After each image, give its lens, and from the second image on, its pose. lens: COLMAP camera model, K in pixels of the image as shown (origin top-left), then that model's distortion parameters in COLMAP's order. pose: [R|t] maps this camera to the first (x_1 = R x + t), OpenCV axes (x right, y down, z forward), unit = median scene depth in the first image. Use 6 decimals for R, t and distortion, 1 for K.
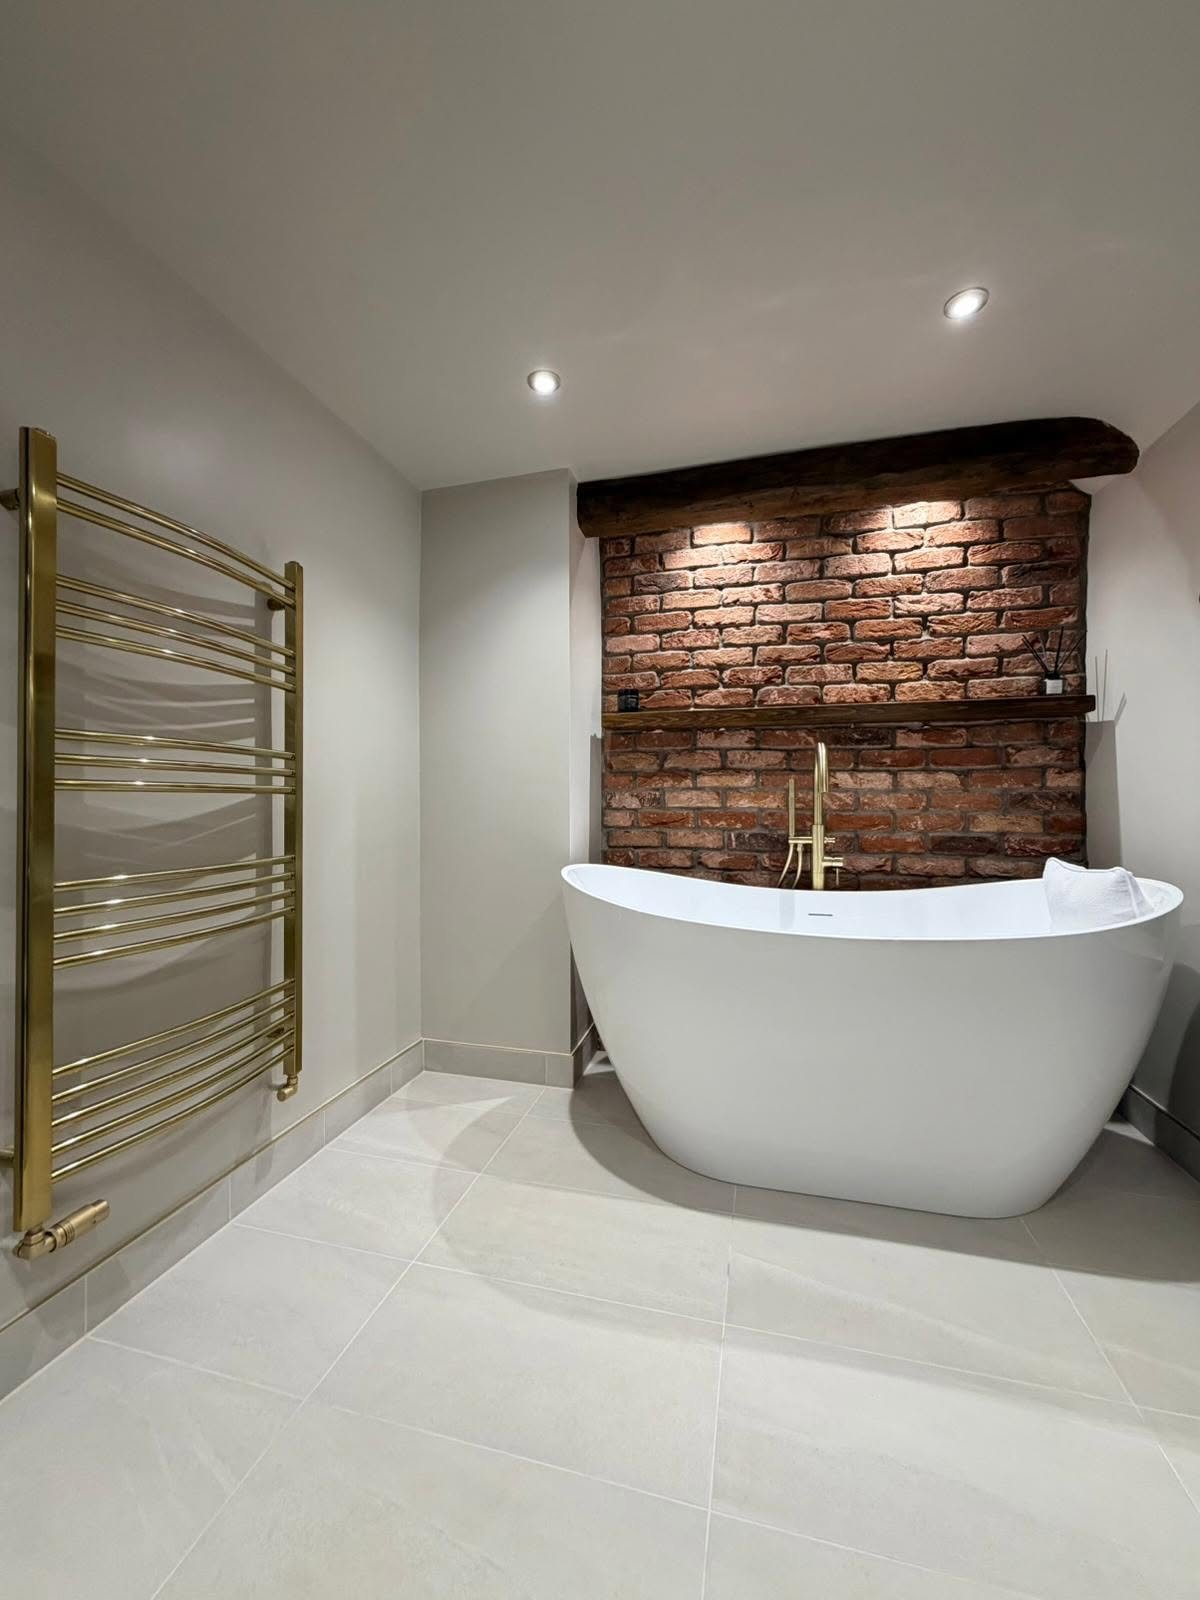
lens RADIAL K [[640.8, 0, 601.5], [0, 640.8, 795.6], [0, 0, 1]] dist [0.008906, -0.004293]
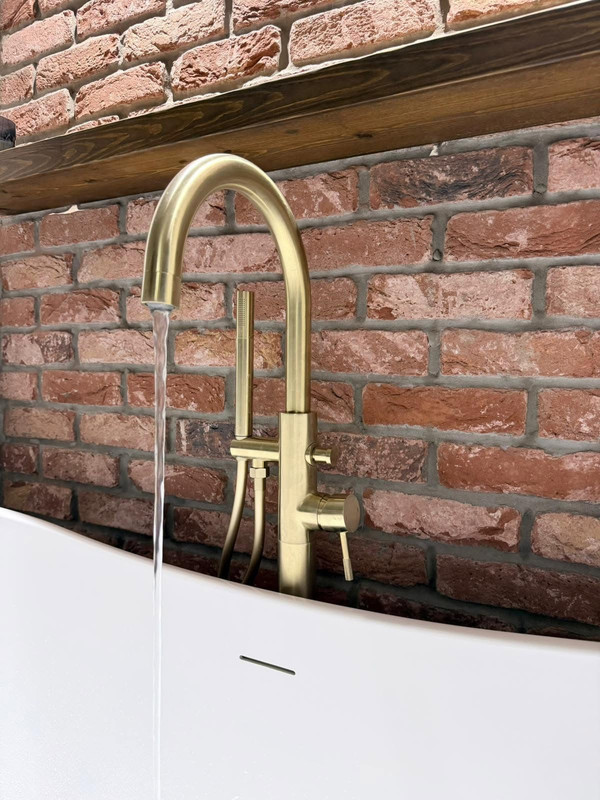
lens RADIAL K [[569.5, 0, 301.7], [0, 569.5, 407.3], [0, 0, 1]] dist [0.007778, -0.039029]
pose [[0.970515, 0.037752, -0.238068, 0.405551], [-0.022160, 0.997451, 0.067833, 0.019032], [0.240021, -0.060558, 0.968877, 0.662003]]
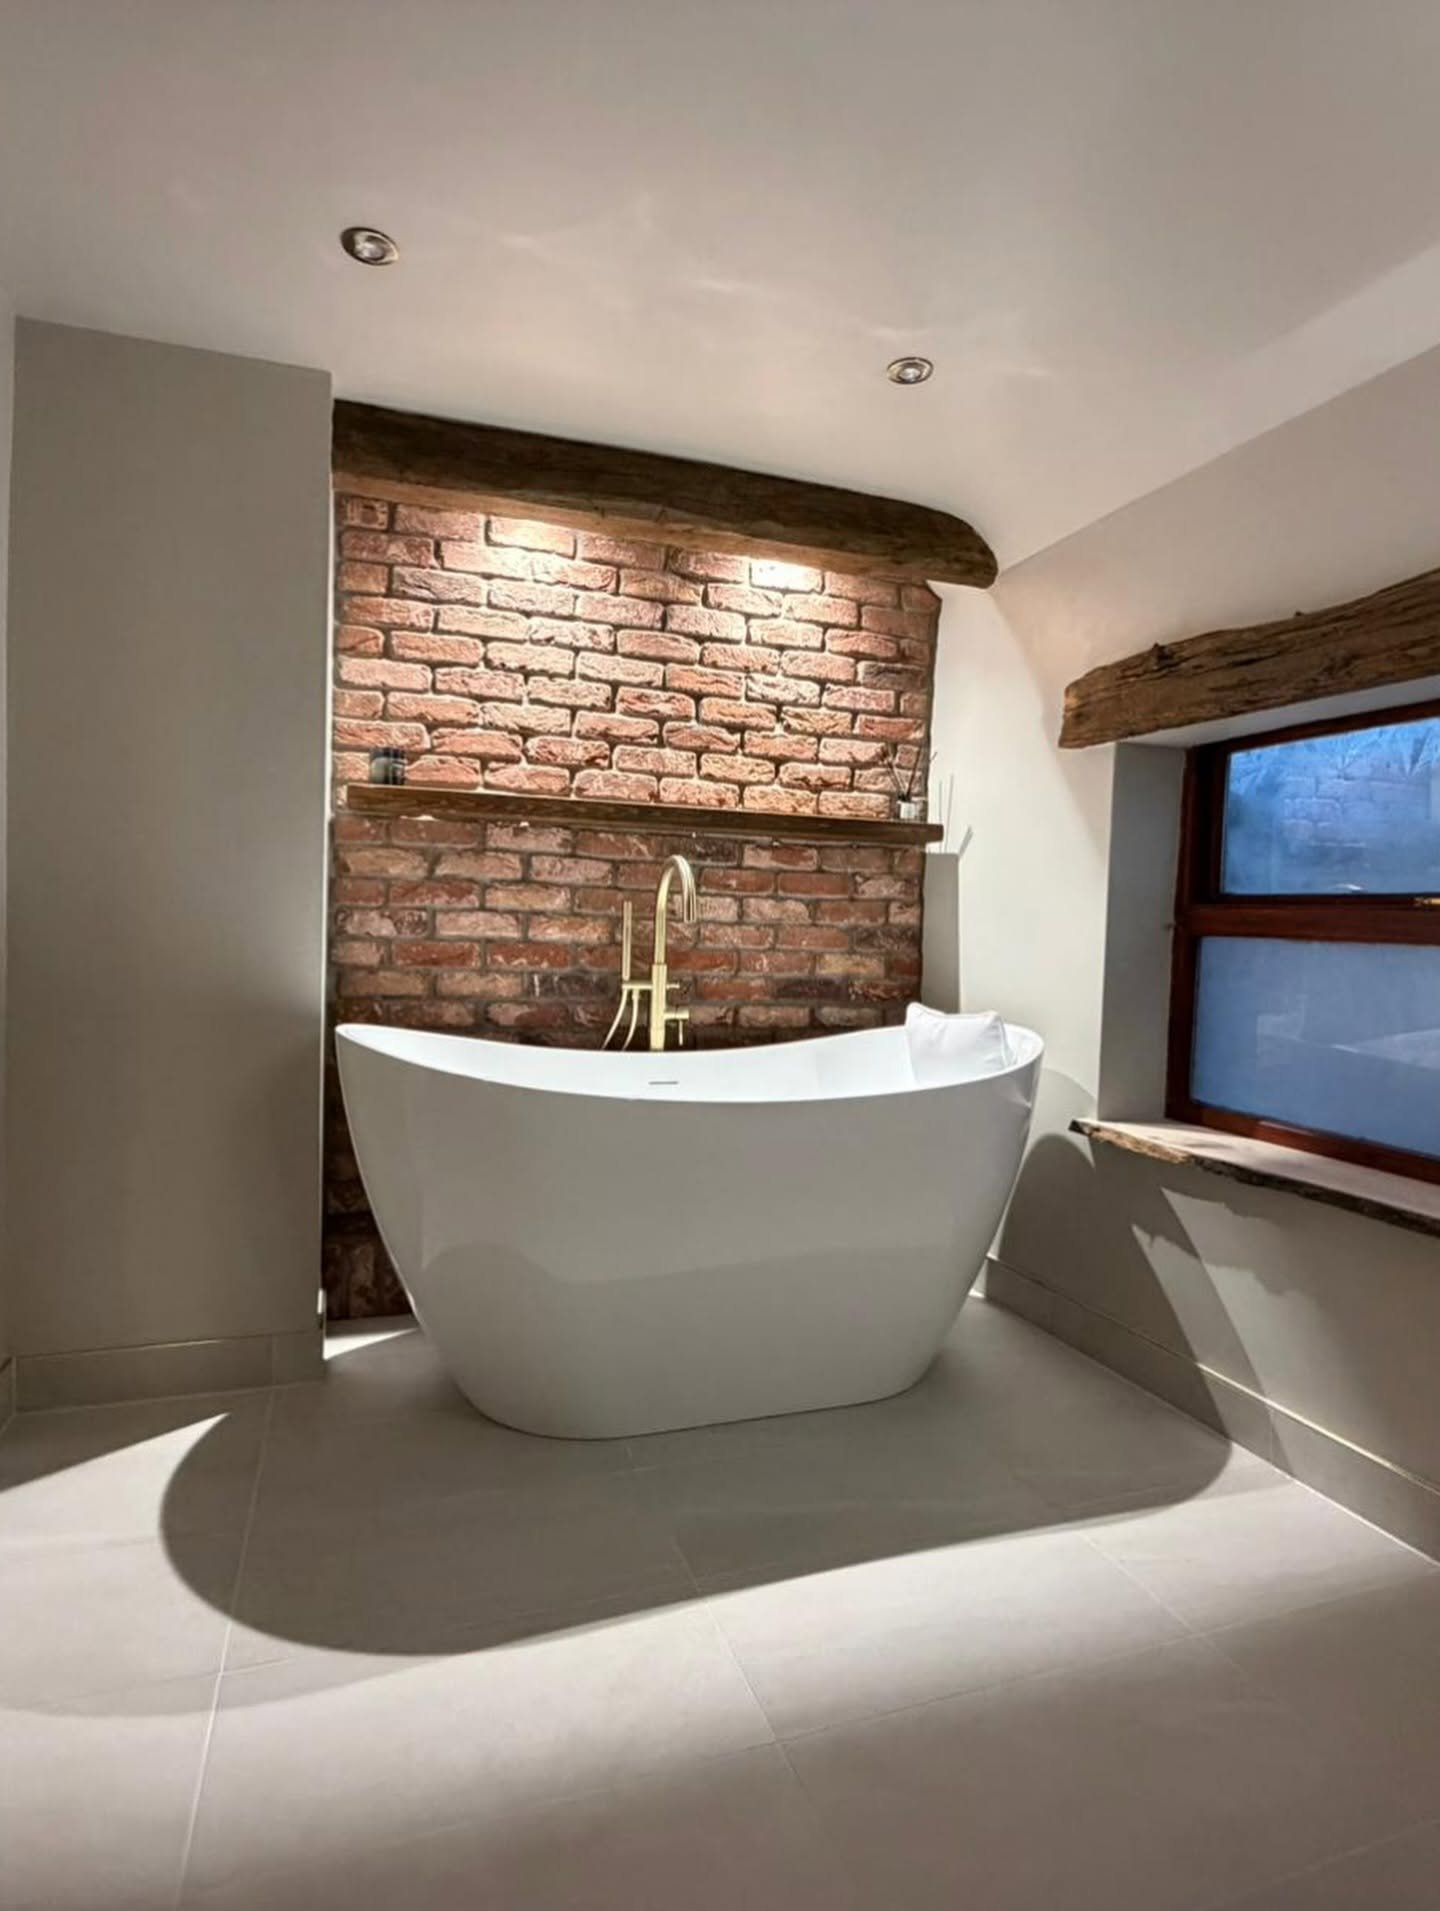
lens RADIAL K [[1017.9, 0, 715.2], [0, 1017.9, 960.2], [0, 0, 1]] dist [-0.001296, 0.001643]
pose [[0.829428, 0.008301, 0.558552, -0.263843], [-0.034082, 0.998779, 0.035767, -0.004405], [-0.557573, -0.048703, 0.828698, -0.020625]]
